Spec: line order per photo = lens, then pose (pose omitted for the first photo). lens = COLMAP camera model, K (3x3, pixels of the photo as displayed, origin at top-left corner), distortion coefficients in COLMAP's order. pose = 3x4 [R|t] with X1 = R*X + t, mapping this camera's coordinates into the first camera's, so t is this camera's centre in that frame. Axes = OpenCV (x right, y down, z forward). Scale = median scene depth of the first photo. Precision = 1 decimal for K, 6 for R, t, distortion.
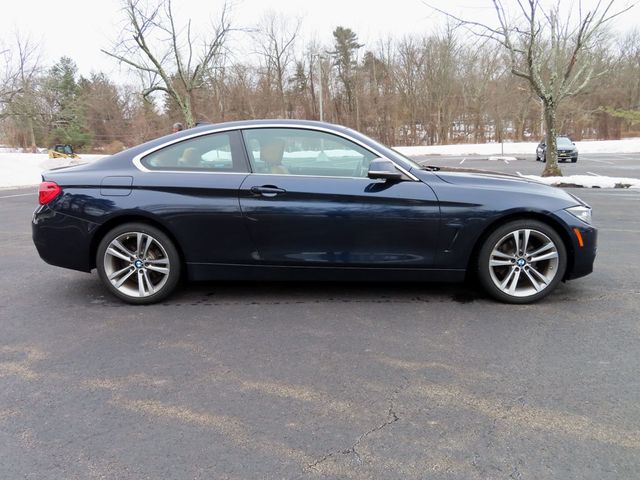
lens RADIAL K [[458.5, 0, 318.7], [0, 458.5, 242.0], [0, 0, 1]] dist [-0.011179, 0.007847]
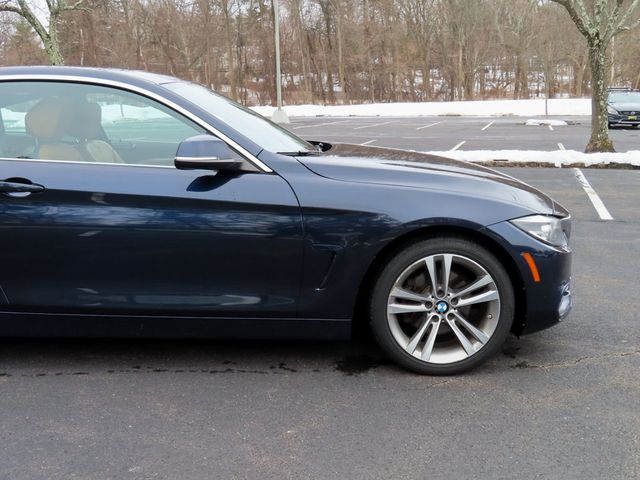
lens RADIAL K [[686.7, 0, 320.6], [0, 686.7, 242.0], [0, 0, 1]] dist [-0.006472, 0.021272]
pose [[0.998809, 0.002723, 0.048720, 0.231266], [-0.002620, 0.999994, -0.002170, -0.039050], [-0.048725, 0.002040, 0.998810, 0.092218]]
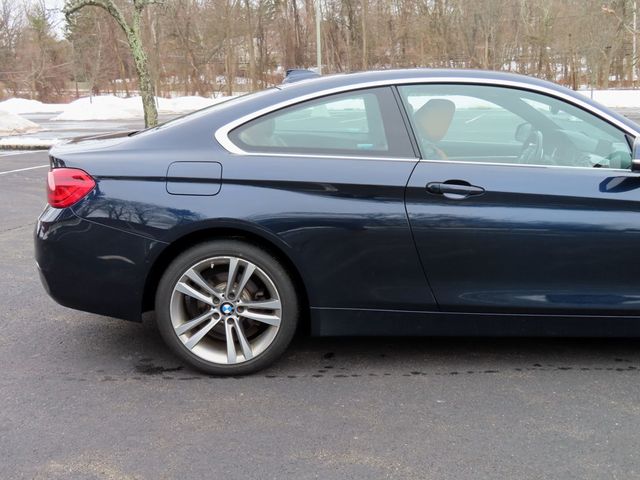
lens RADIAL K [[686.7, 0, 320.6], [0, 686.7, 242.0], [0, 0, 1]] dist [-0.006472, 0.021272]
pose [[0.999394, 0.003983, 0.034579, -0.305153], [-0.004299, 0.999949, 0.009088, -0.048207], [-0.034541, -0.009231, 0.999361, 0.100476]]
